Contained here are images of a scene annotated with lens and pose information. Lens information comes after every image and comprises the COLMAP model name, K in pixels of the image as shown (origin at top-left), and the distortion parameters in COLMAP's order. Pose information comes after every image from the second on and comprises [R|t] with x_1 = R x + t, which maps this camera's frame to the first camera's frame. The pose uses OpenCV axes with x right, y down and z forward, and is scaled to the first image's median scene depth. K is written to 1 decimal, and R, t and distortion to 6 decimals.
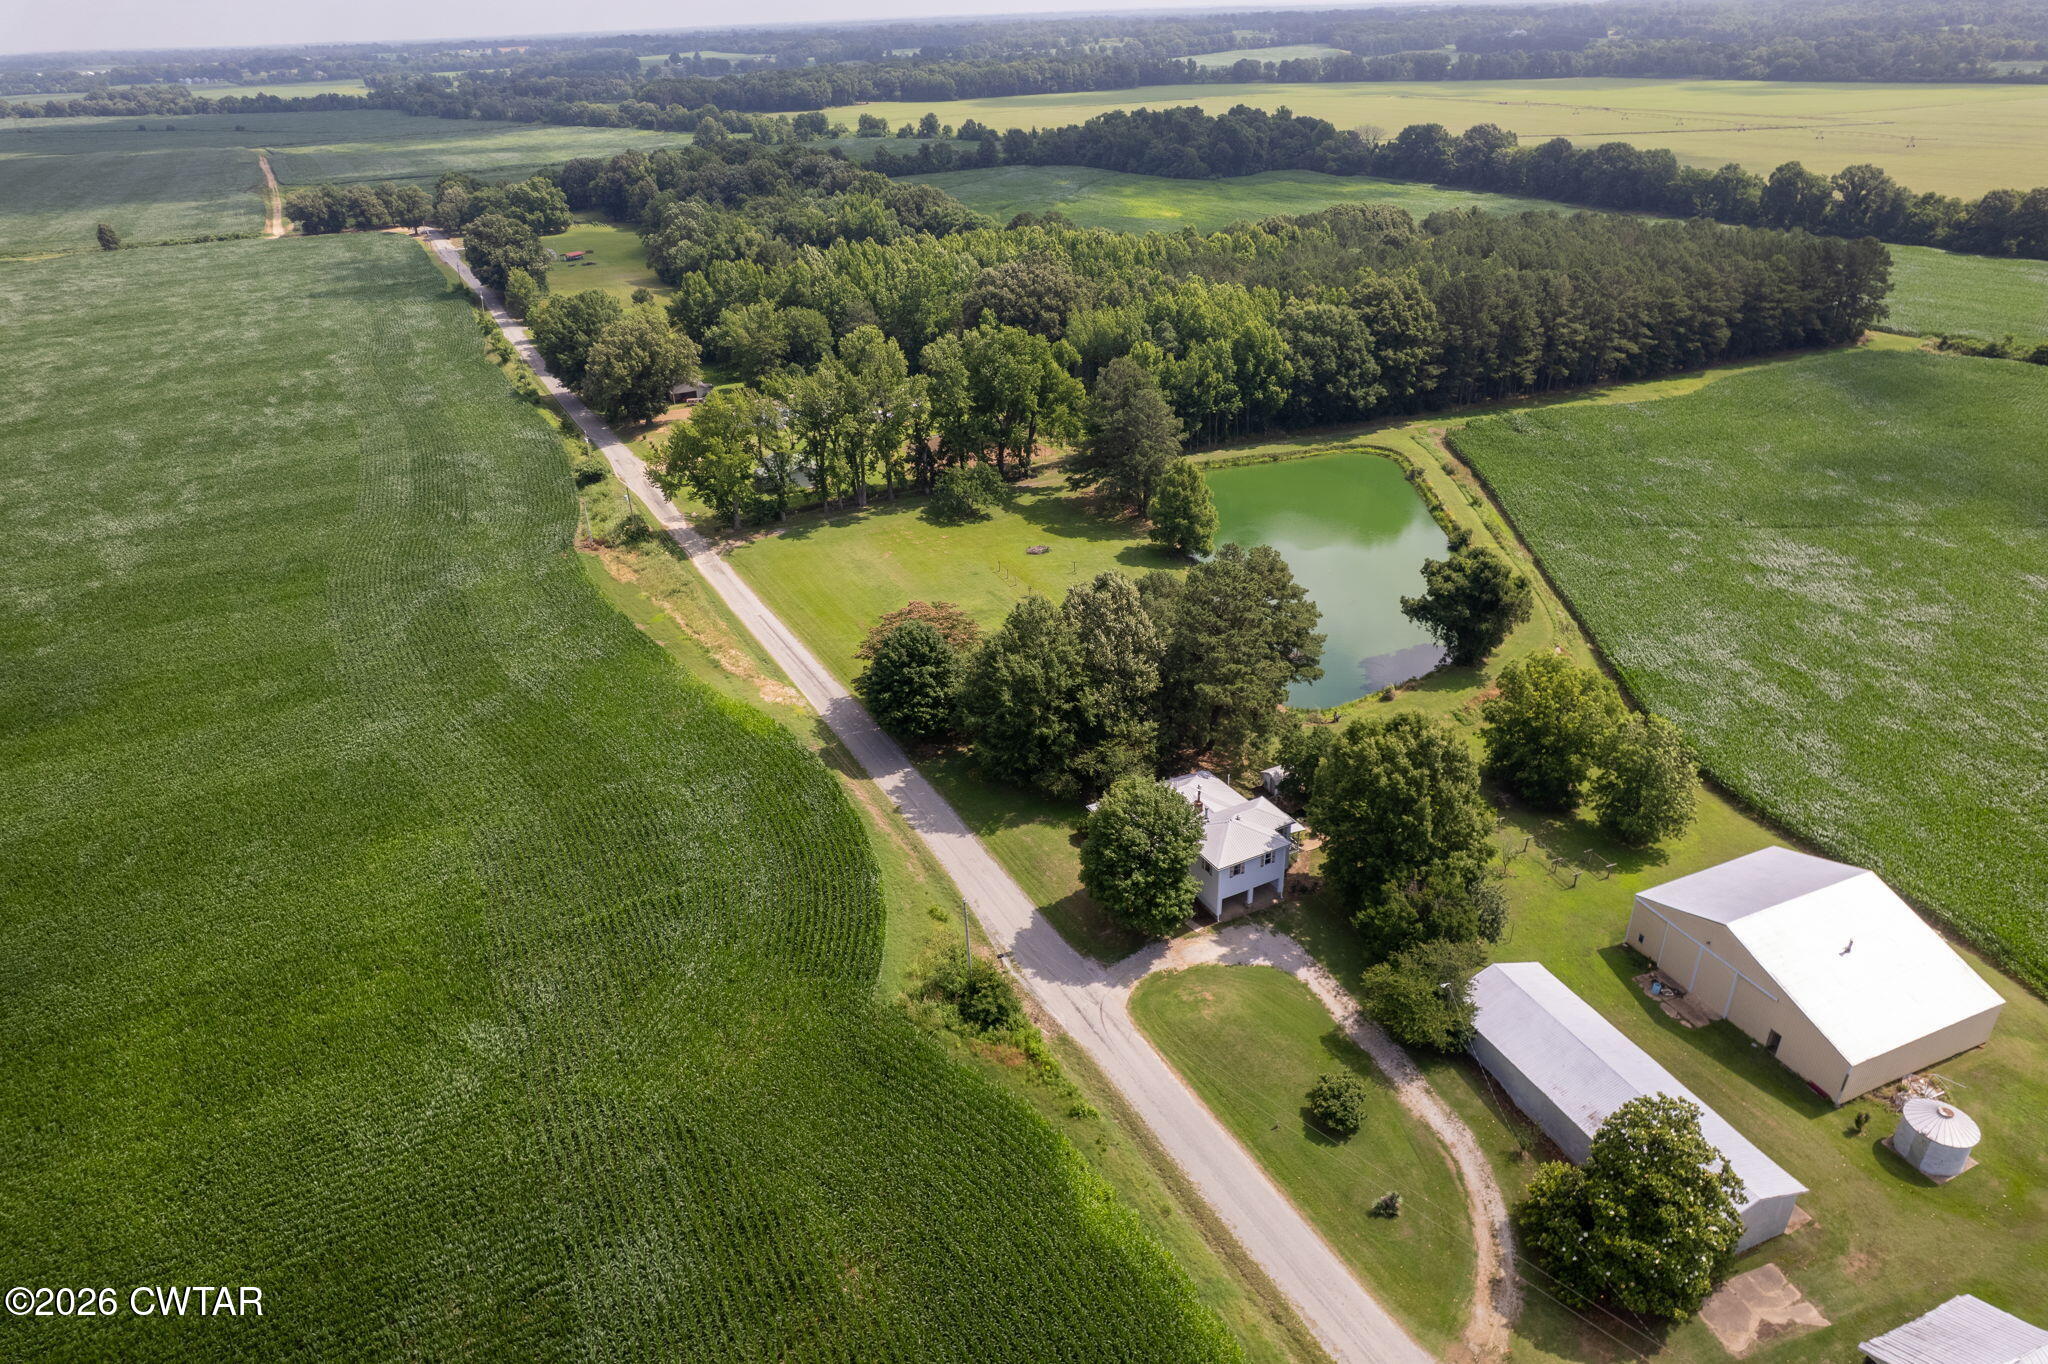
lens RADIAL K [[1315.1, 0, 1036.5], [0, 1315.1, 715.0], [0, 0, 1]] dist [-0.075795, 0.064696]
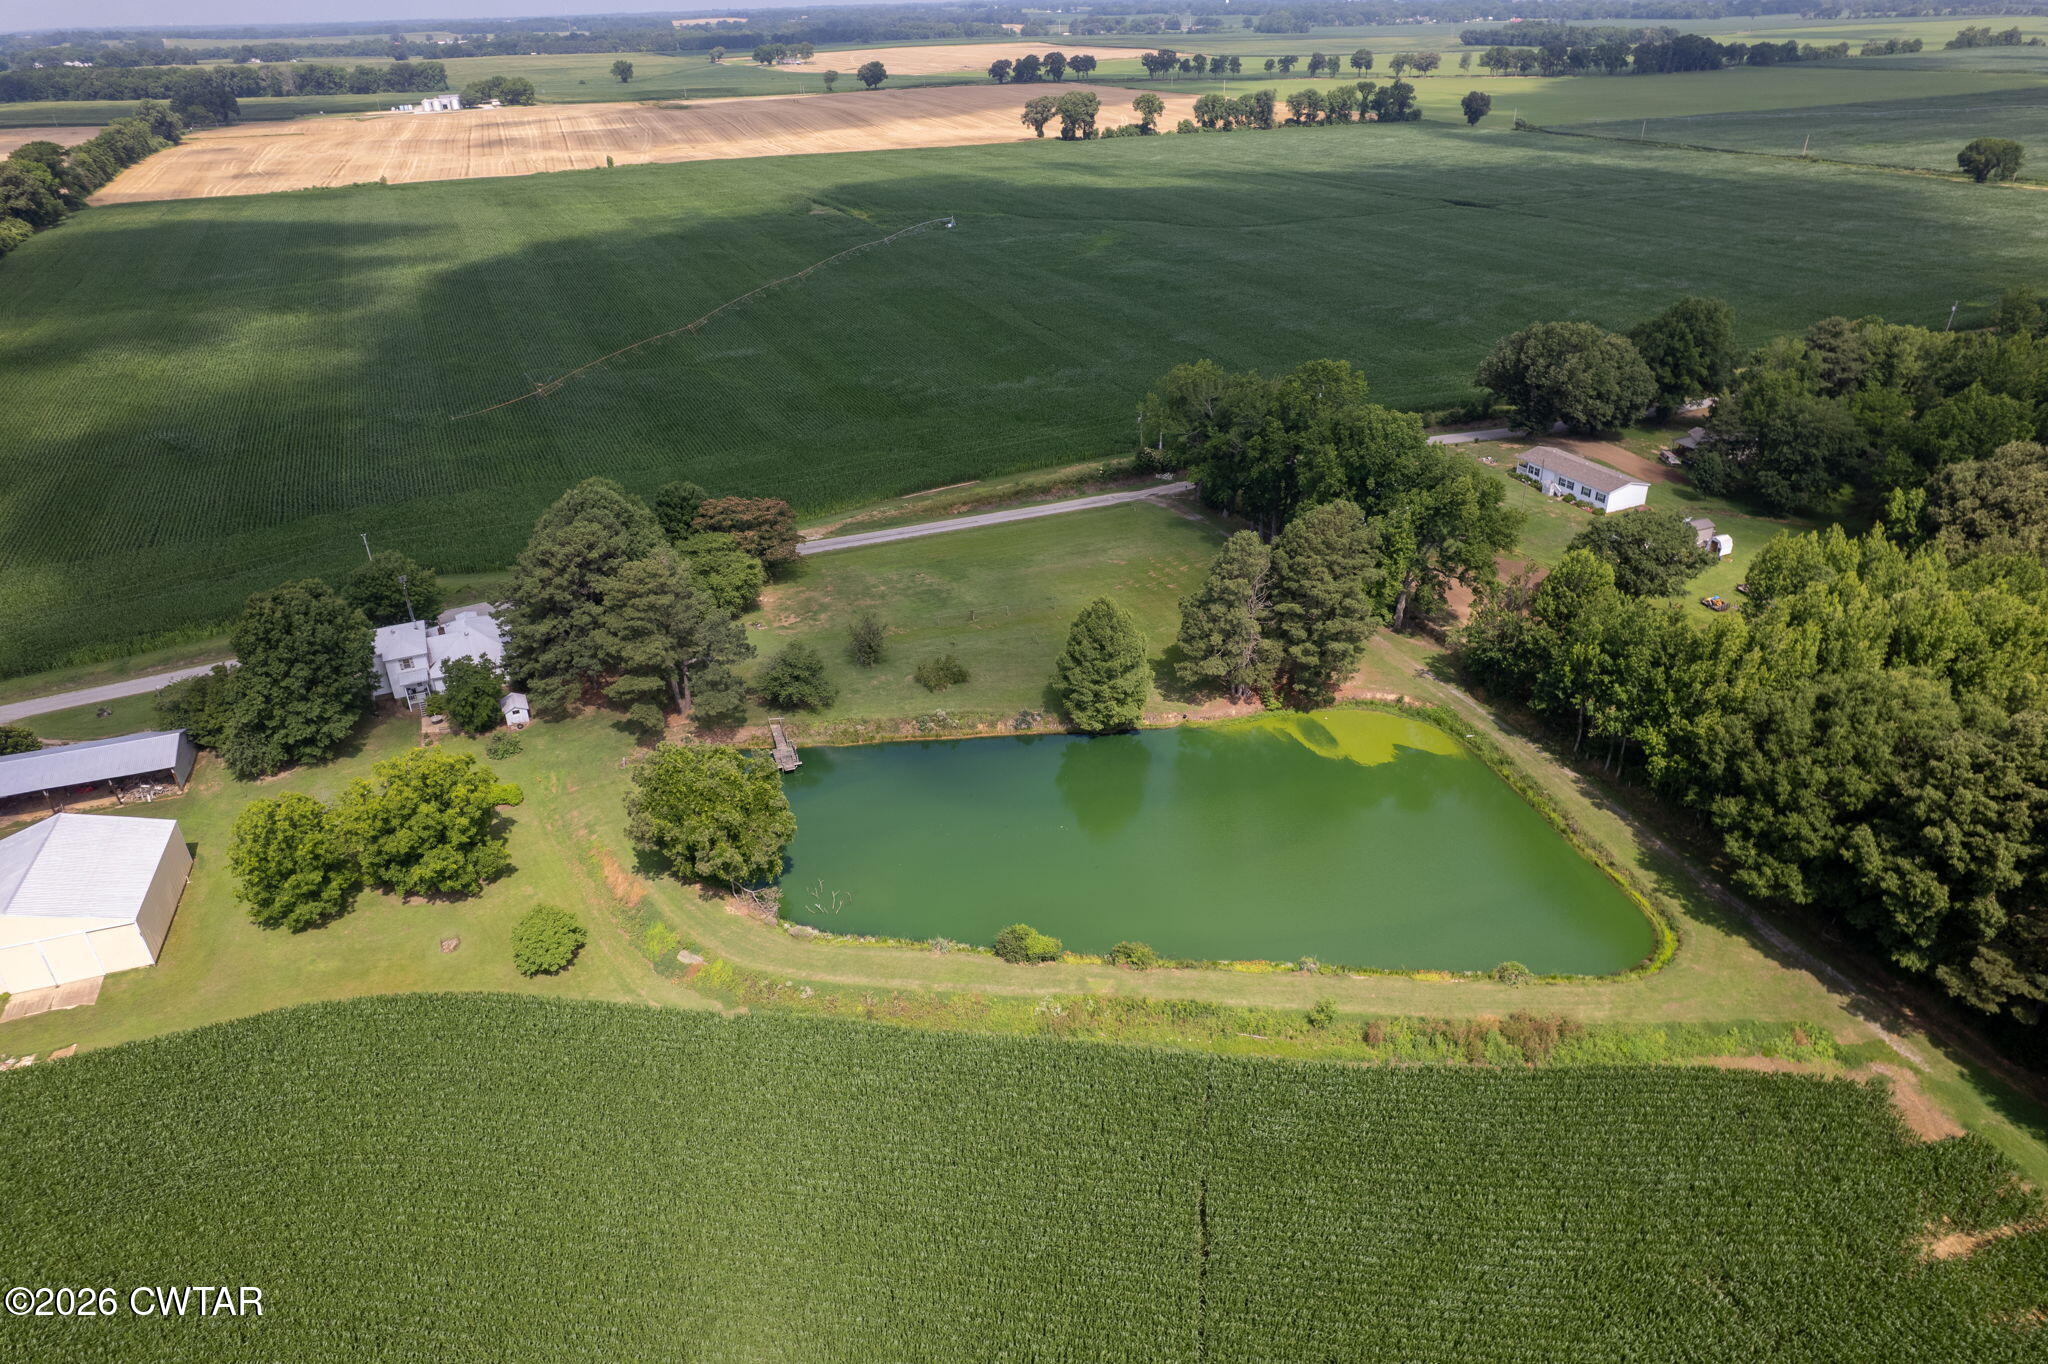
lens RADIAL K [[1315.1, 0, 1036.5], [0, 1315.1, 715.0], [0, 0, 1]] dist [-0.075795, 0.064696]
pose [[-0.061677, 0.514575, -0.855224, 0.633852], [-0.454970, 0.748160, 0.482968, -0.392433], [0.888368, 0.418890, 0.187972, 0.674920]]
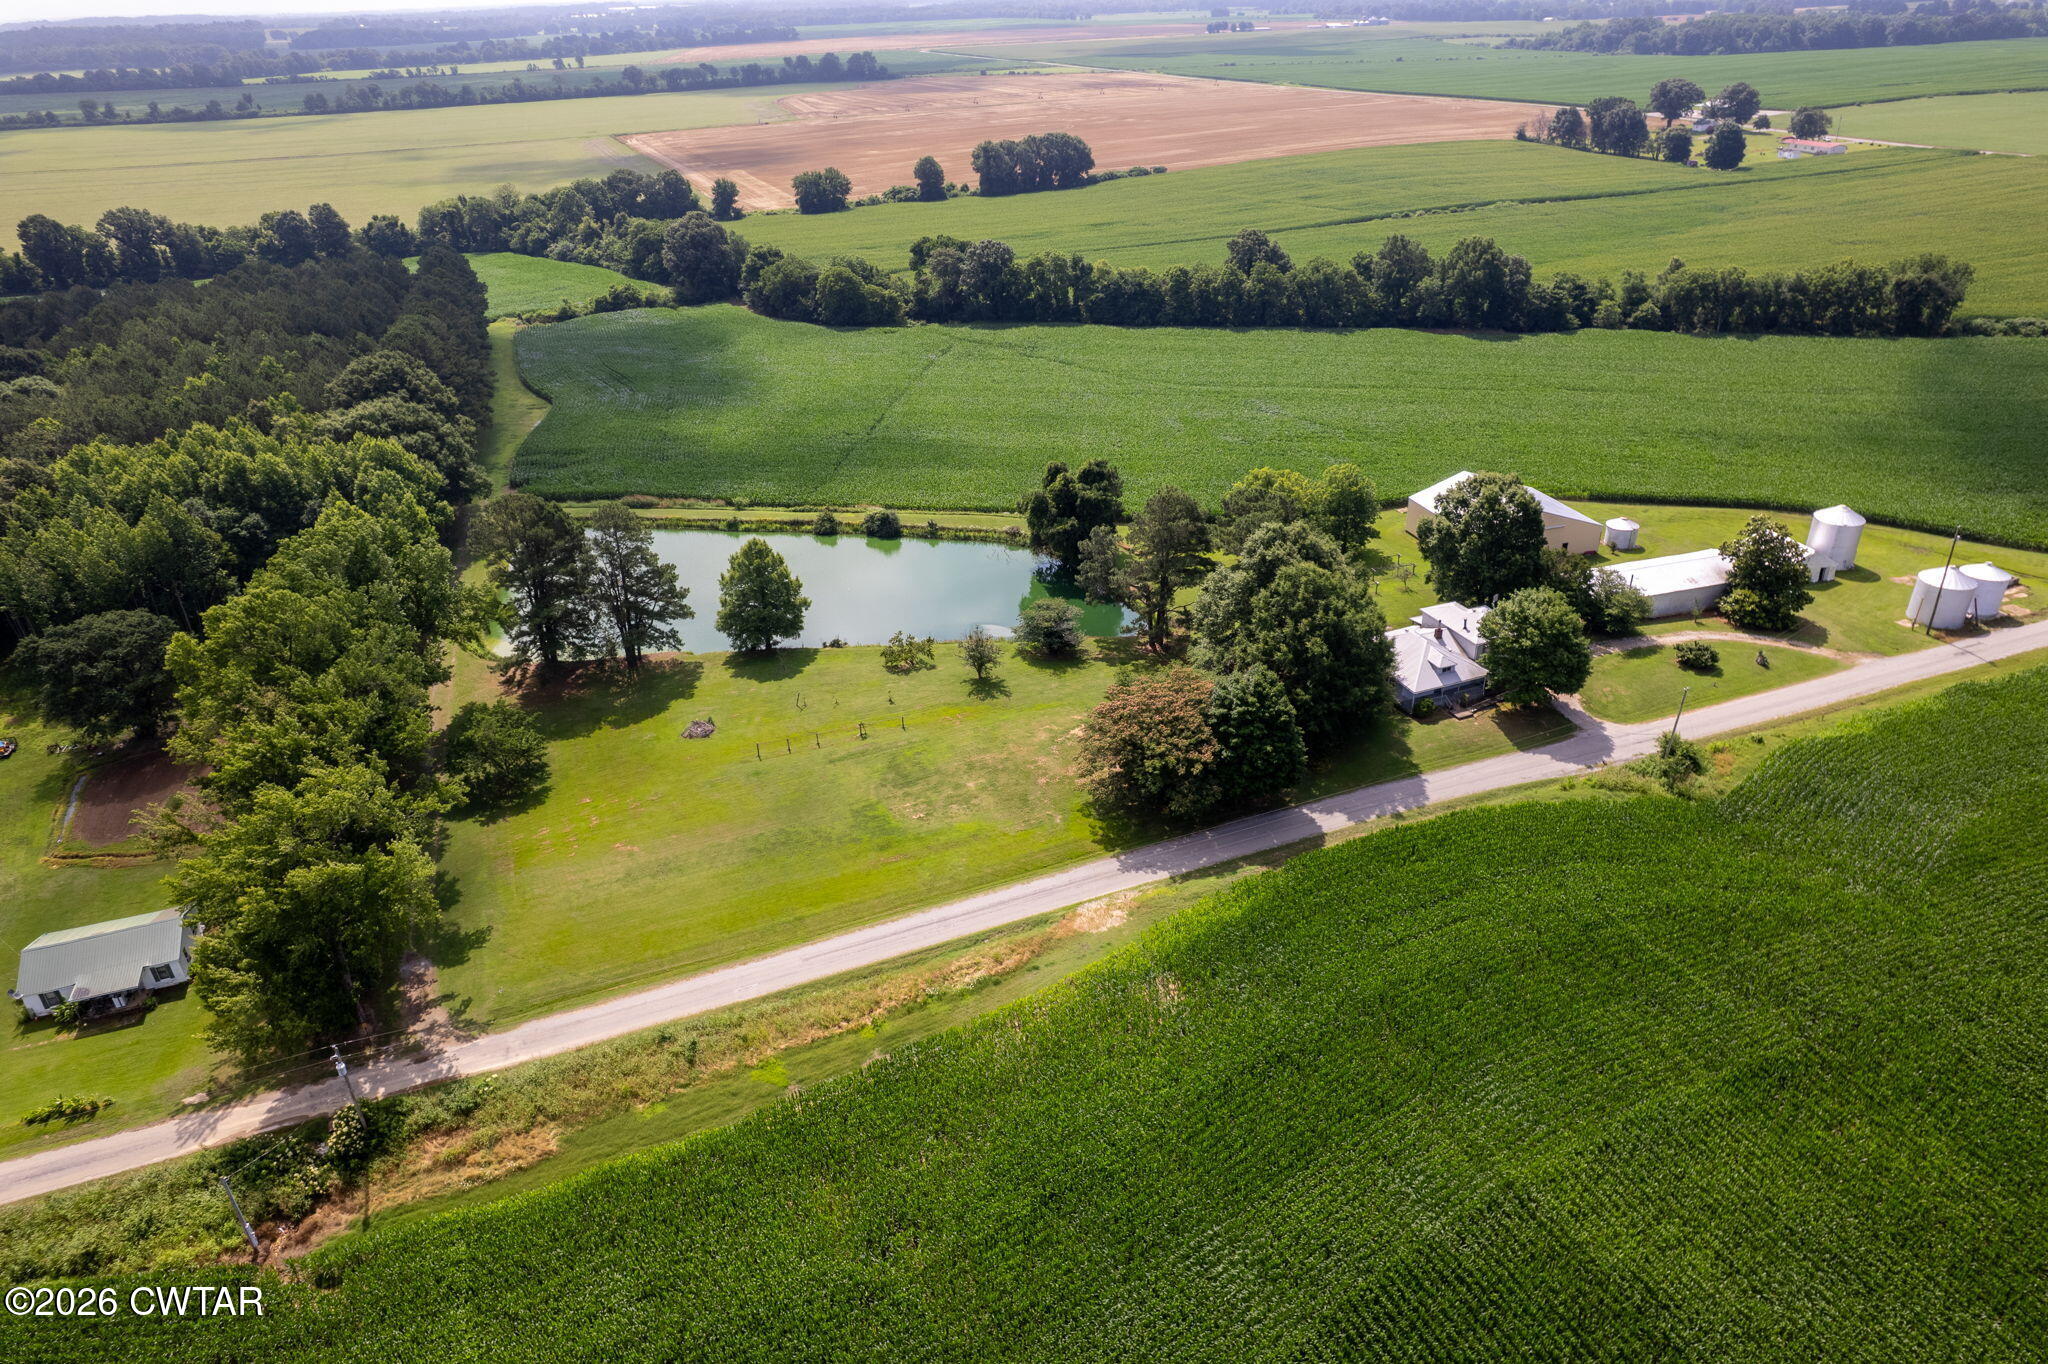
lens RADIAL K [[1307.5, 0, 1032.2], [0, 1307.5, 711.9], [0, 0, 1]] dist [-0.084891, 0.077304]
pose [[0.103398, -0.465483, 0.878996, -0.509943], [0.498376, 0.789039, 0.359220, -0.249514], [-0.860773, 0.400928, 0.313570, 0.494955]]
